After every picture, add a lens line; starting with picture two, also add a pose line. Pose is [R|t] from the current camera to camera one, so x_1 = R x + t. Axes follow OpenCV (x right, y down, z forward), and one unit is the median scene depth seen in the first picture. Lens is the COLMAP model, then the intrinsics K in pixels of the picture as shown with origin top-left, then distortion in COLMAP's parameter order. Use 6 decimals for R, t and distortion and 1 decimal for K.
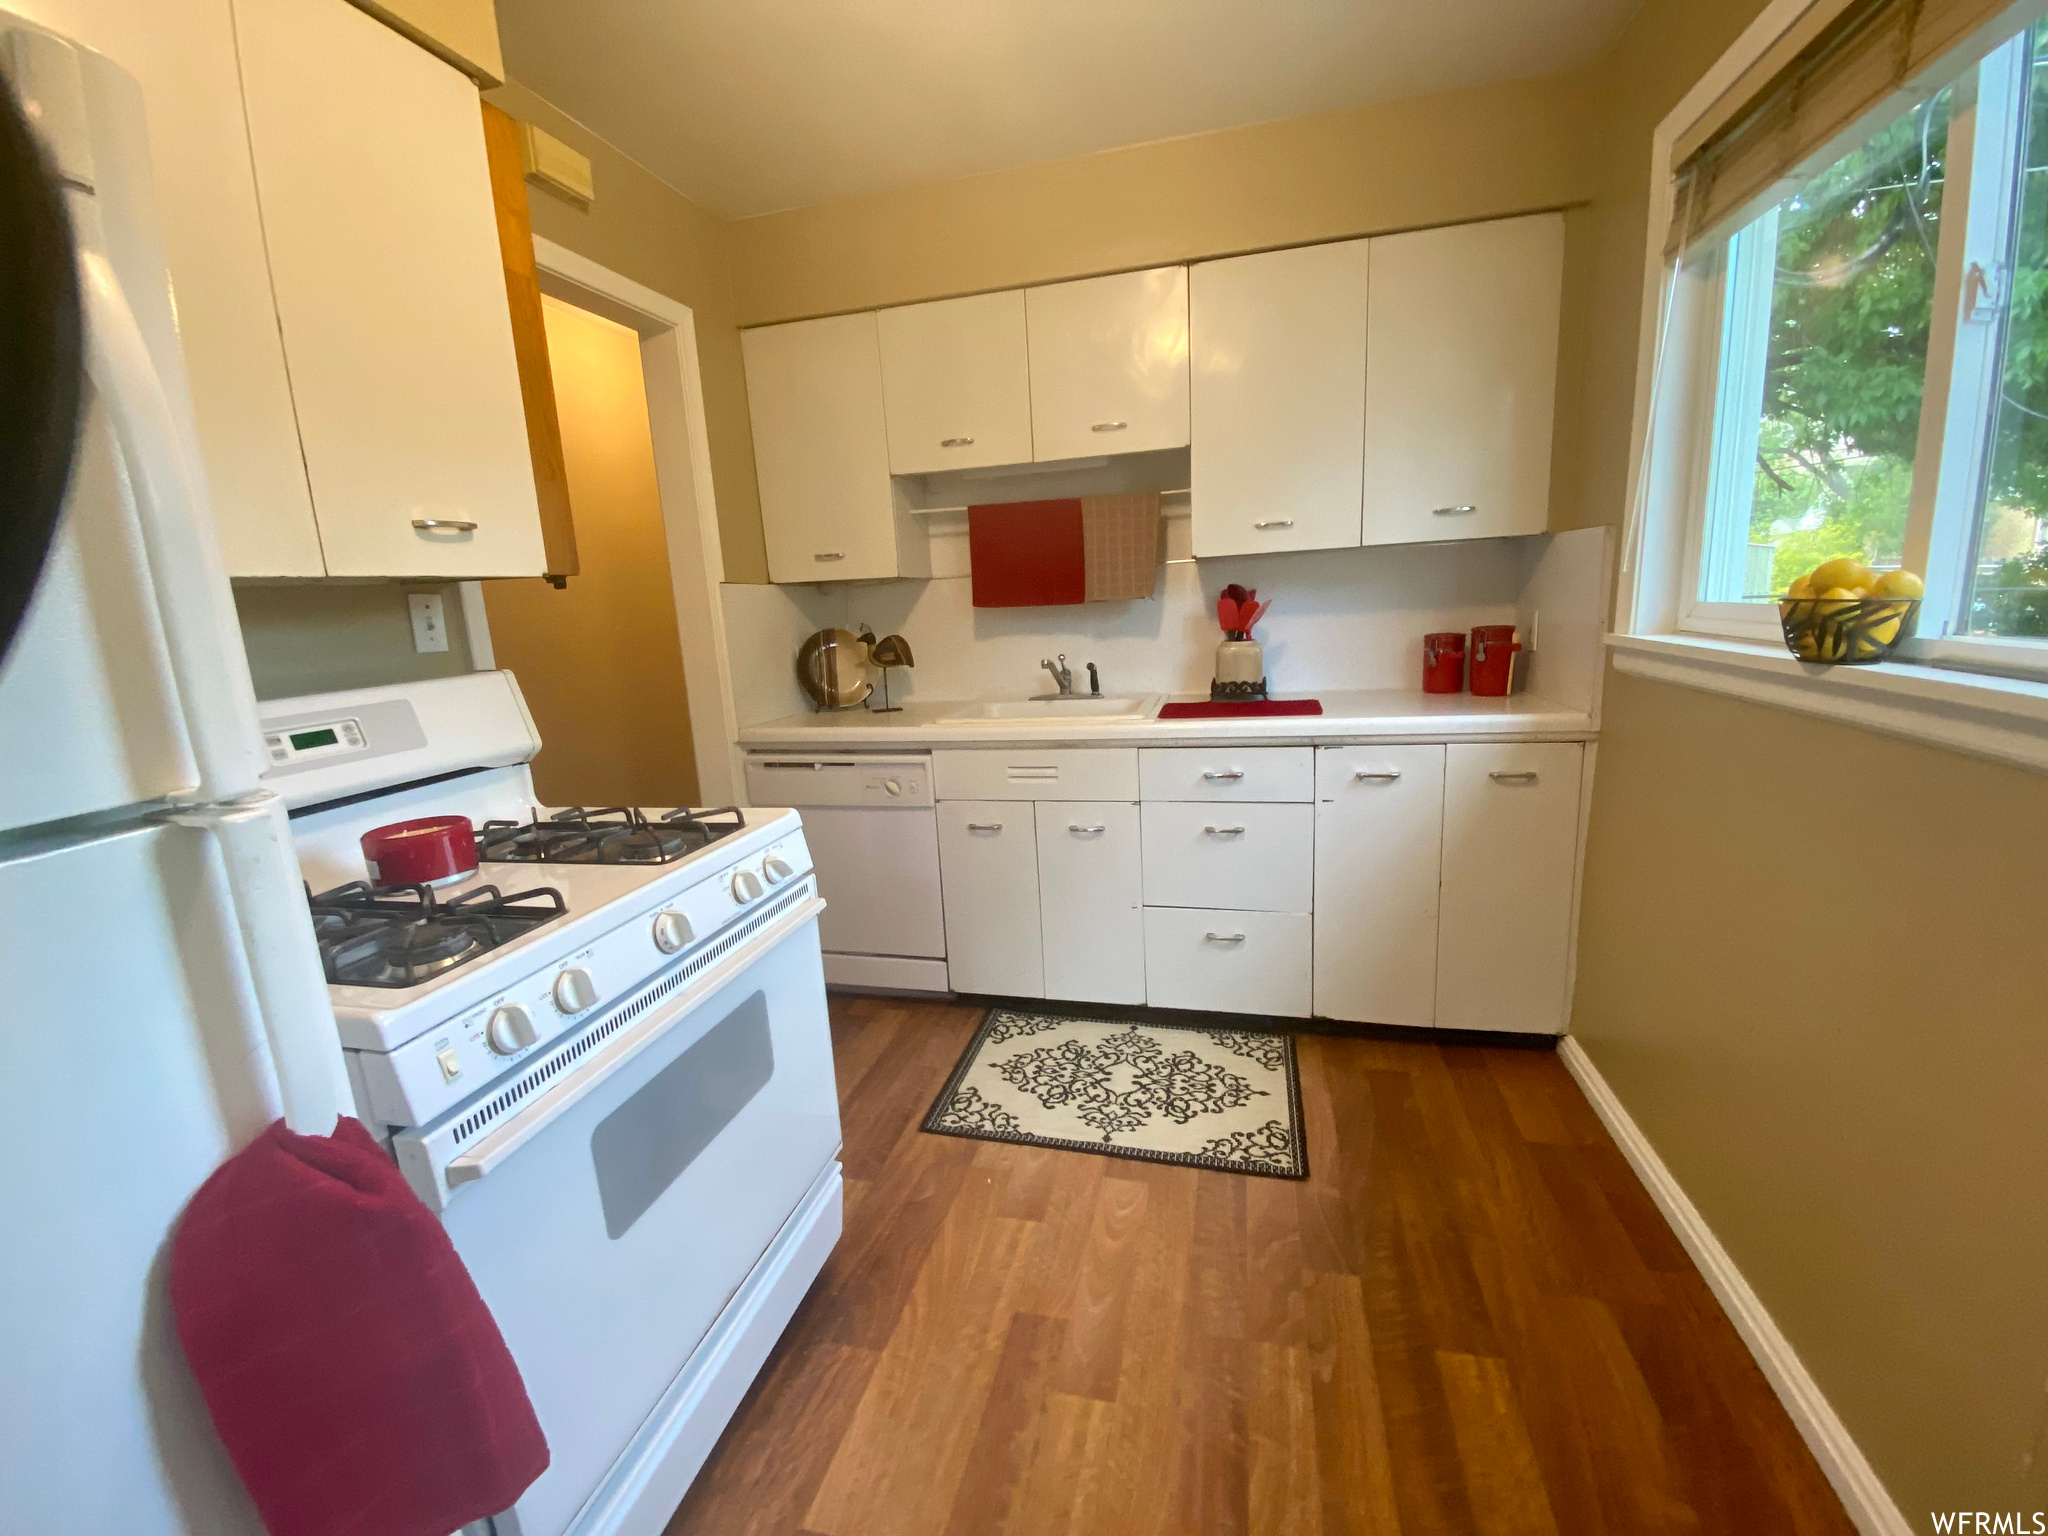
lens RADIAL K [[838.8, 0, 1031.3], [0, 838.8, 763.0], [0, 0, 1]] dist [0.001163, -0.000188]
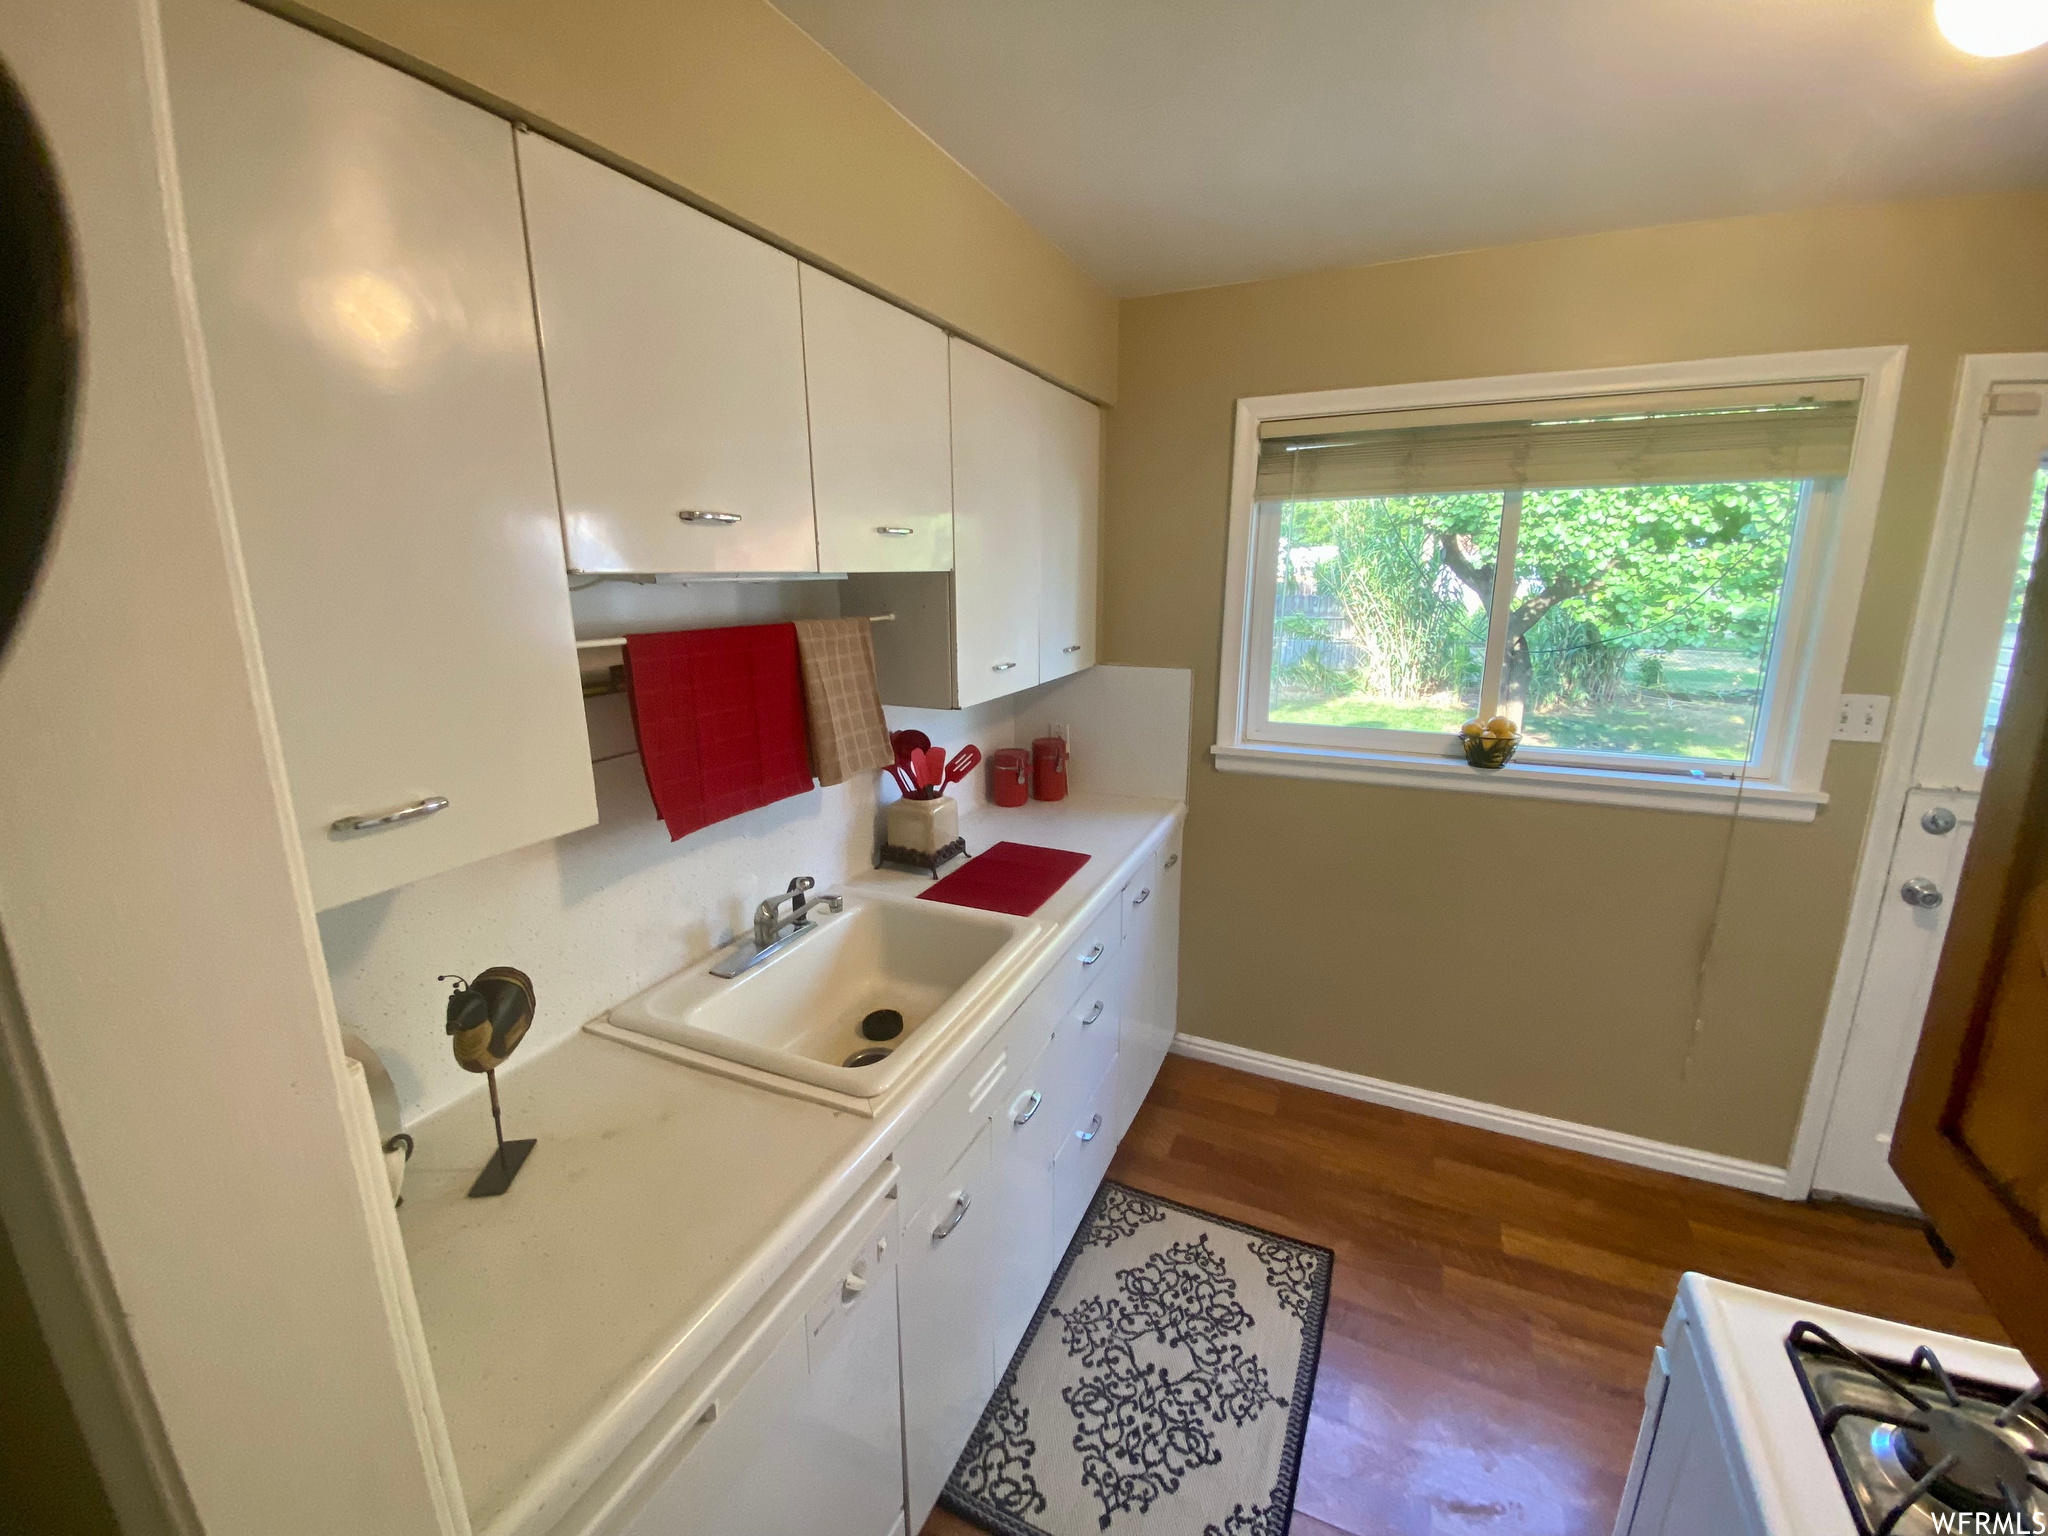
lens RADIAL K [[838.8, 0, 1036.6], [0, 838.8, 757.4], [0, 0, 1]] dist [0.001163, -0.000188]
pose [[0.166586, -0.171531, 0.970992, -0.639953], [0.177207, 0.973927, 0.141647, -0.349673], [-0.969973, 0.148471, 0.192639, 0.916236]]
